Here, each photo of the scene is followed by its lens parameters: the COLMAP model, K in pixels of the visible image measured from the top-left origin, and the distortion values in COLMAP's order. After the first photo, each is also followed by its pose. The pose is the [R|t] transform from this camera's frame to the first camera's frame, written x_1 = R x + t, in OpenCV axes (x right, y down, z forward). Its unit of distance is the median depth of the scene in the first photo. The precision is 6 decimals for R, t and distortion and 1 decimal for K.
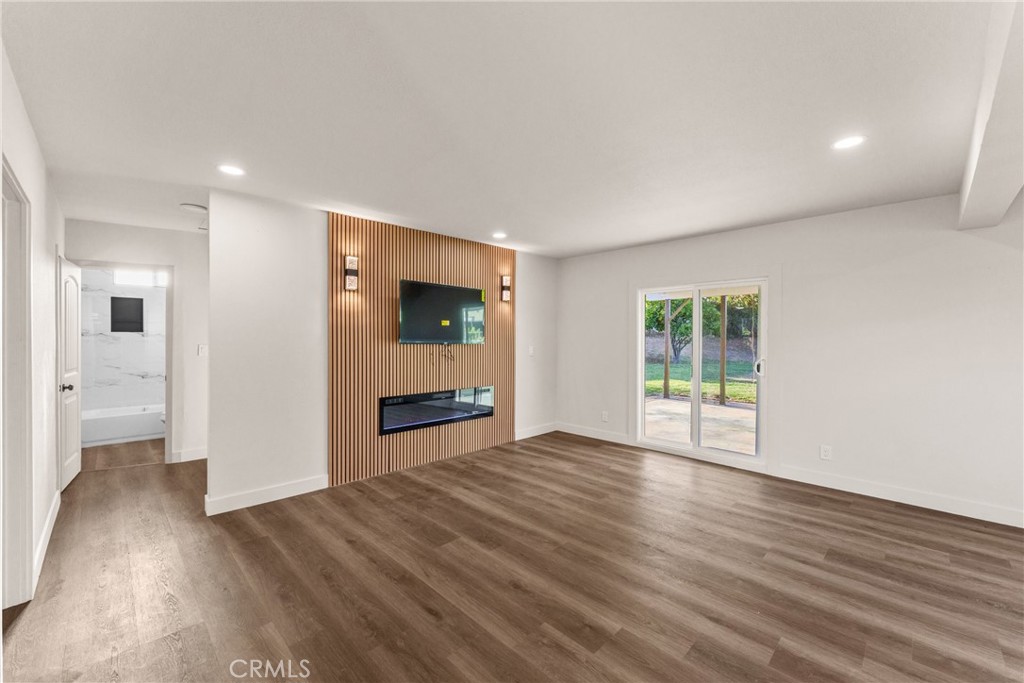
lens RADIAL K [[414.4, 0, 509.9], [0, 414.4, 335.7], [0, 0, 1]] dist [-0.000536, -0.000188]
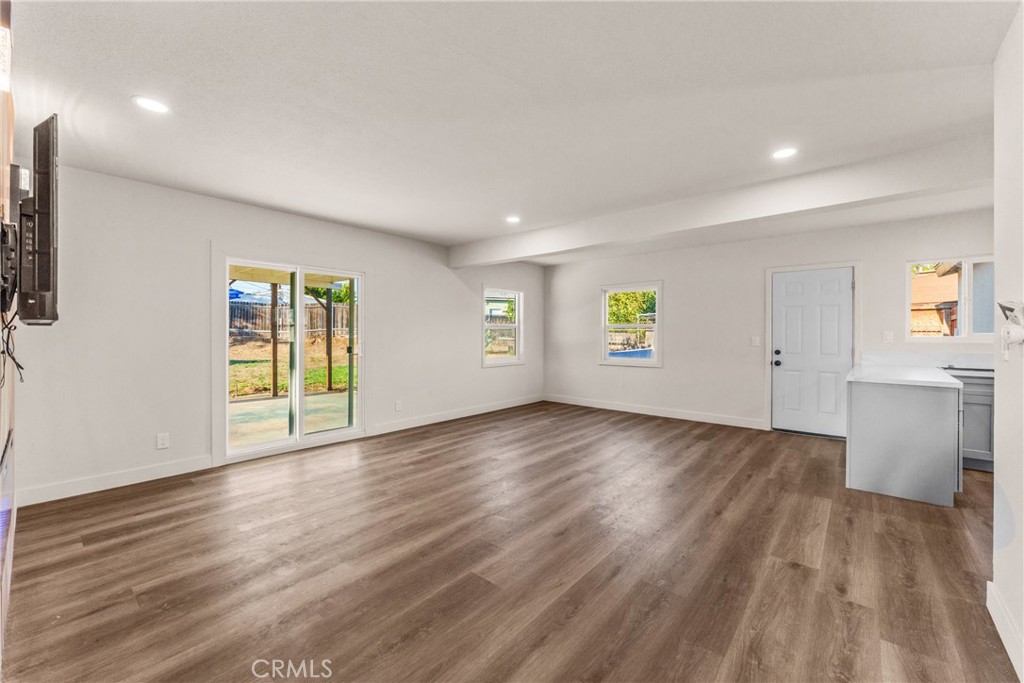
lens RADIAL K [[414.4, 0, 509.9], [0, 414.4, 335.7], [0, 0, 1]] dist [-0.000536, -0.000188]
pose [[-0.092396, -0.008287, 0.995688, -0.727951], [-0.011111, 0.999912, 0.007292, 0.031473], [-0.995660, -0.010389, -0.092480, 0.820358]]
